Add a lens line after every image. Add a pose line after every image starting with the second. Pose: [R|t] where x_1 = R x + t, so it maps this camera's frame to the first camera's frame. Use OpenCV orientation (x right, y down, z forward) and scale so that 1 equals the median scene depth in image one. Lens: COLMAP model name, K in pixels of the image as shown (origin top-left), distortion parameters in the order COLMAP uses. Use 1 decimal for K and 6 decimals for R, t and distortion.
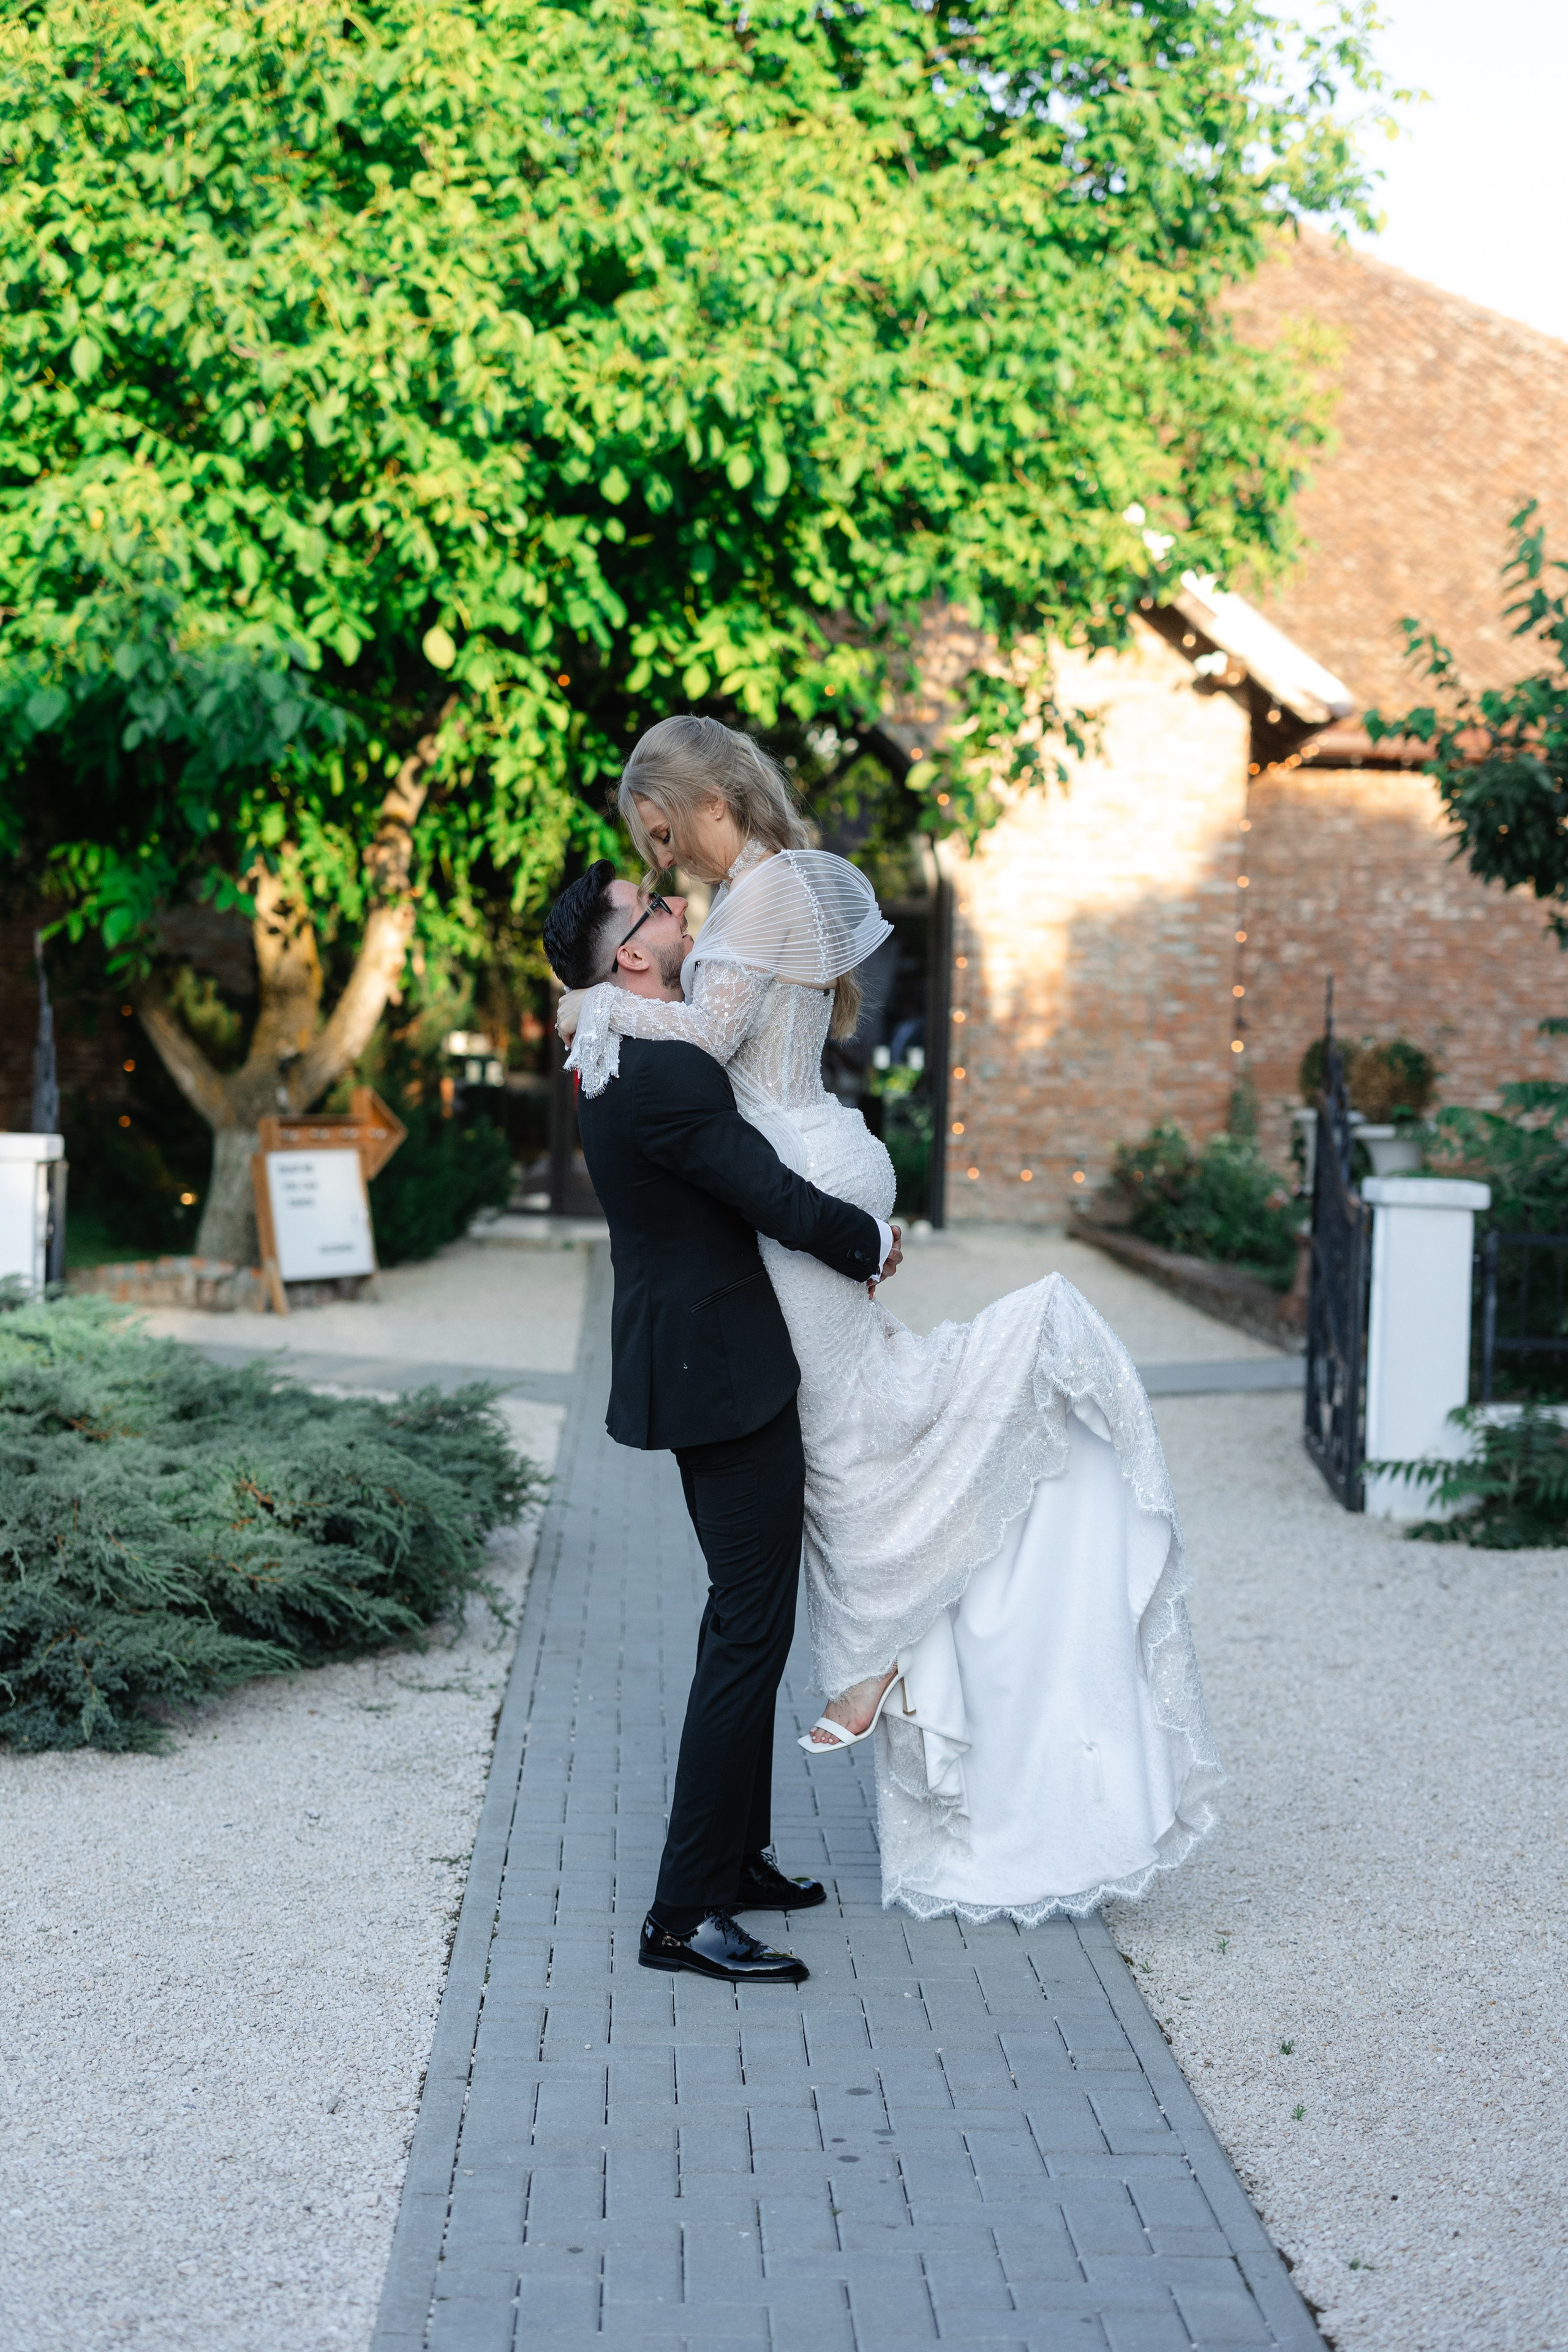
lens RADIAL K [[3429.2, 0, 780.5], [0, 3429.2, 1271.8], [0, 0, 1]] dist [-0.081473, 0.480047]
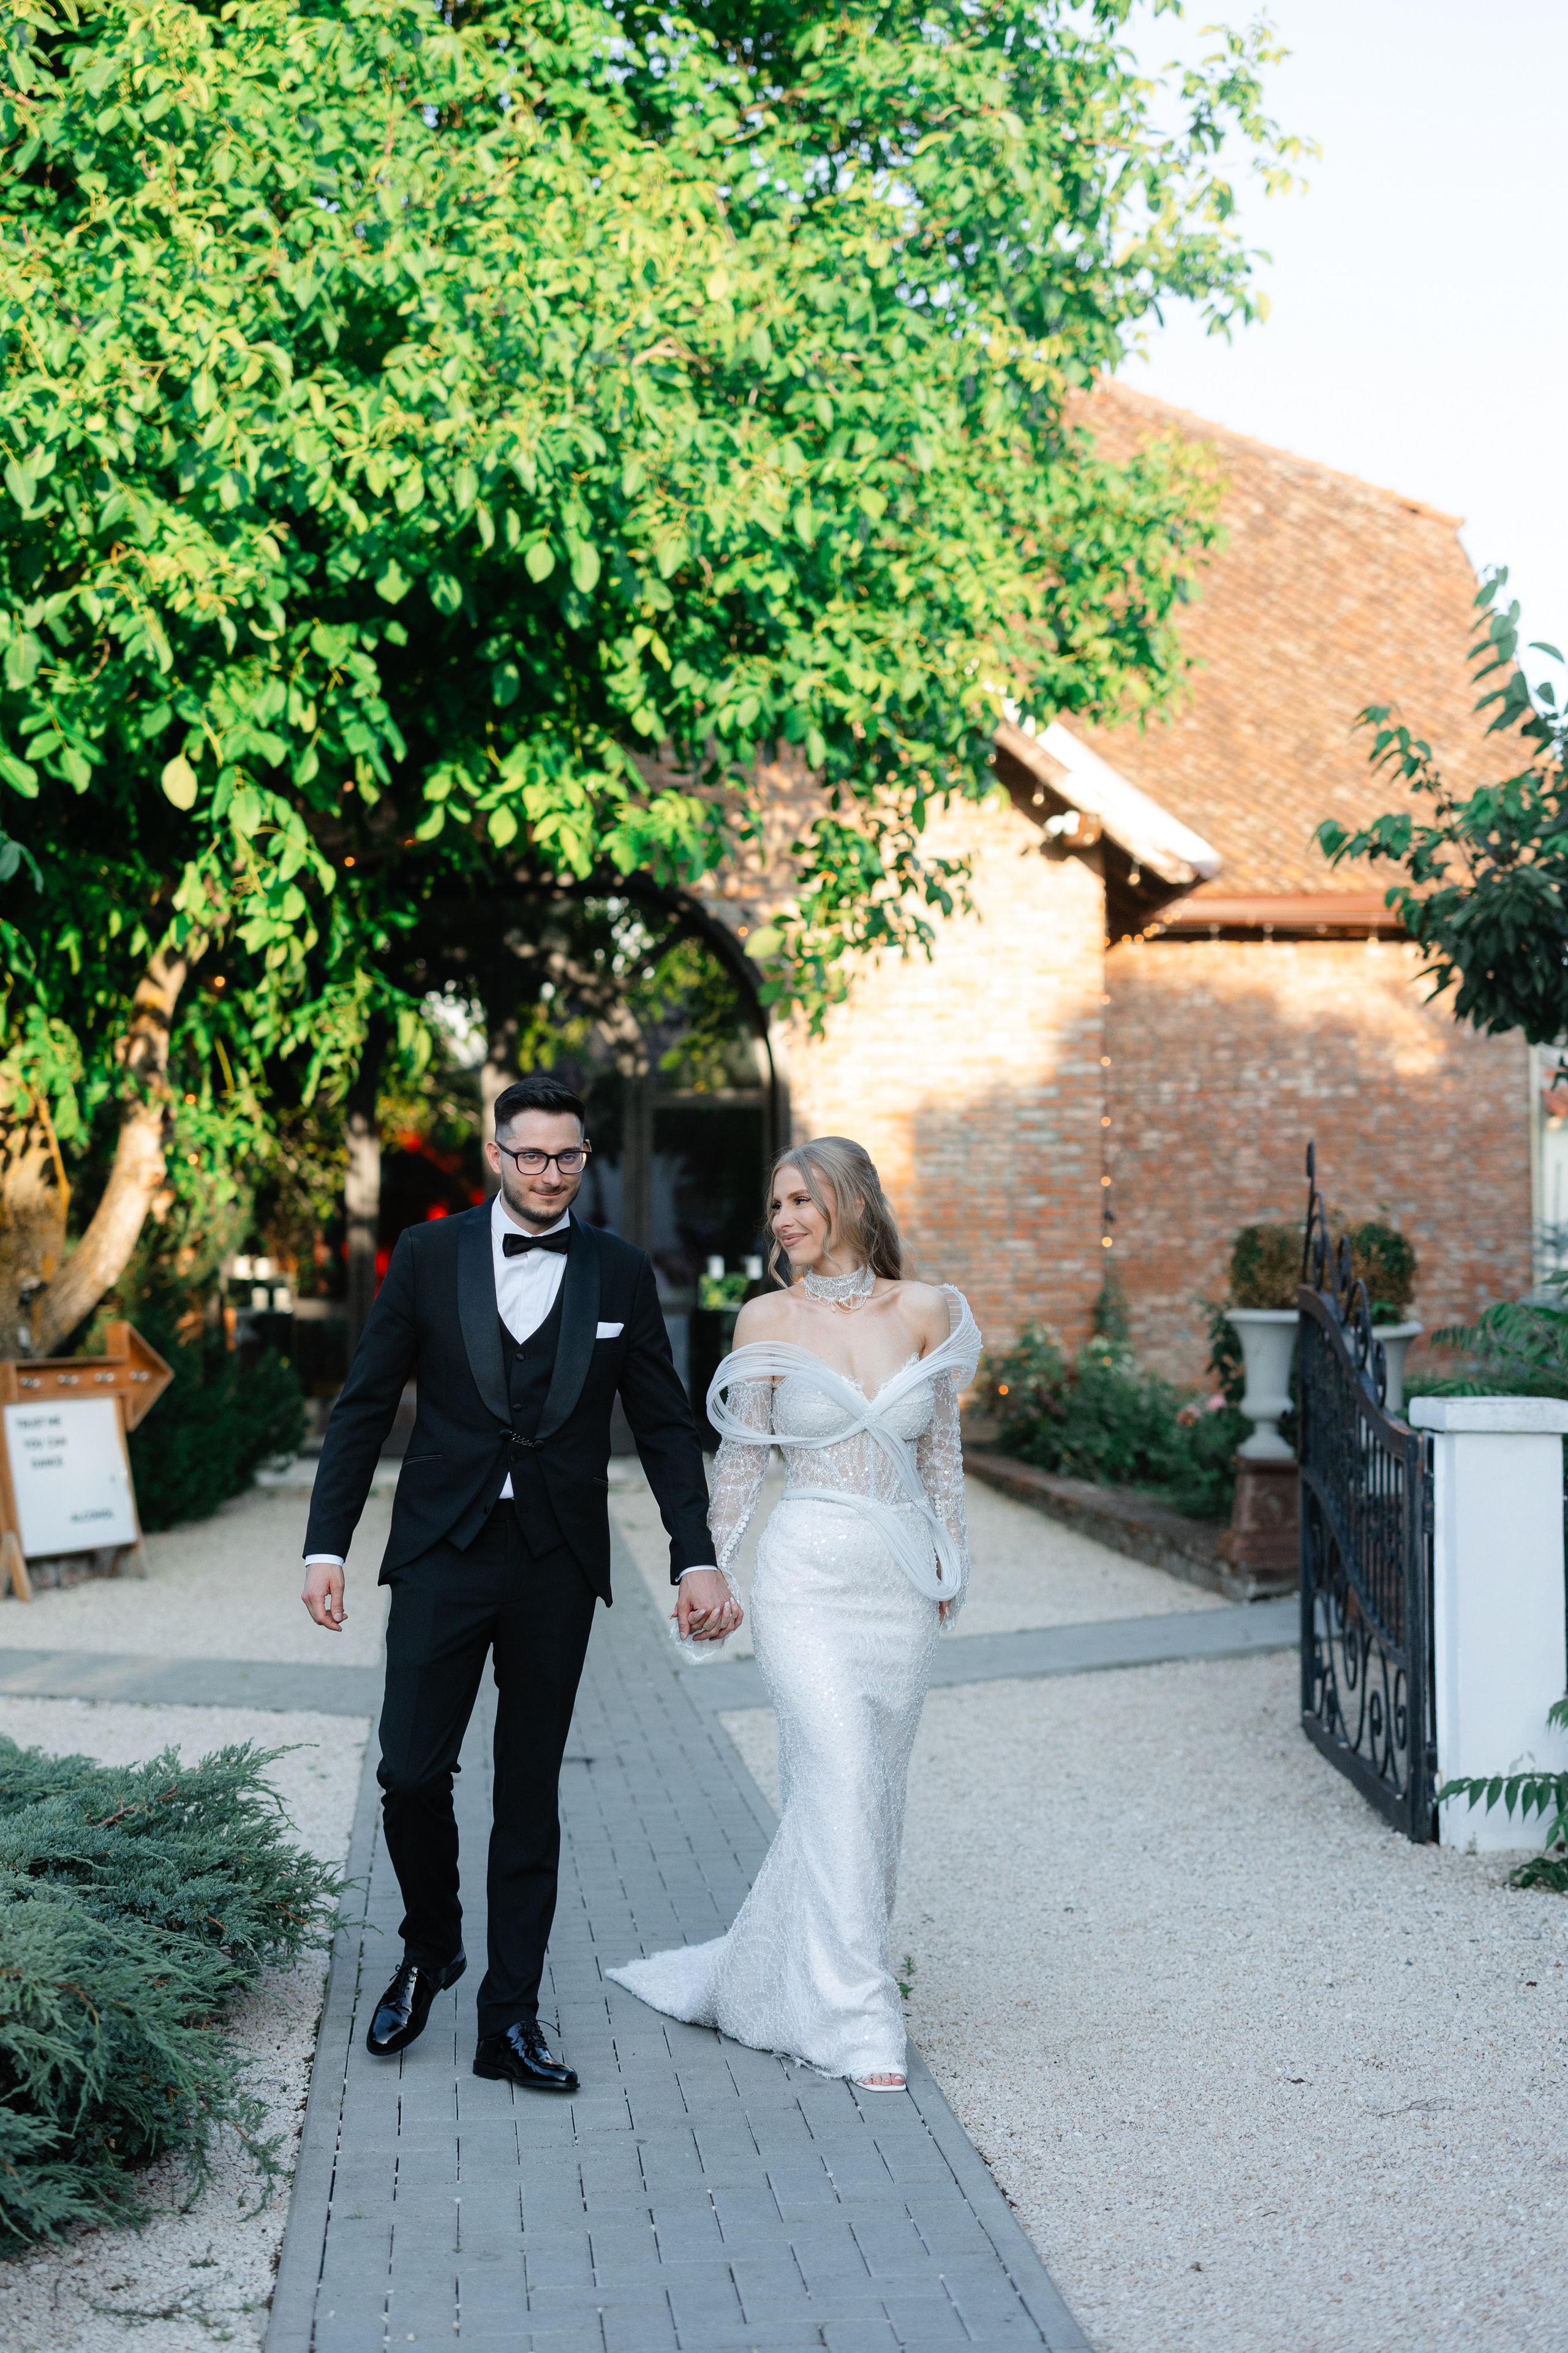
lens RADIAL K [[3430.4, 0, 780.5], [0, 3430.4, 1272.4], [0, 0, 1]] dist [-0.081473, 0.480047]
pose [[0.997808, -0.033646, 0.056983, -0.007787], [0.037119, 0.997445, -0.061041, -0.009154], [-0.054784, 0.063023, 0.996507, 0.162158]]
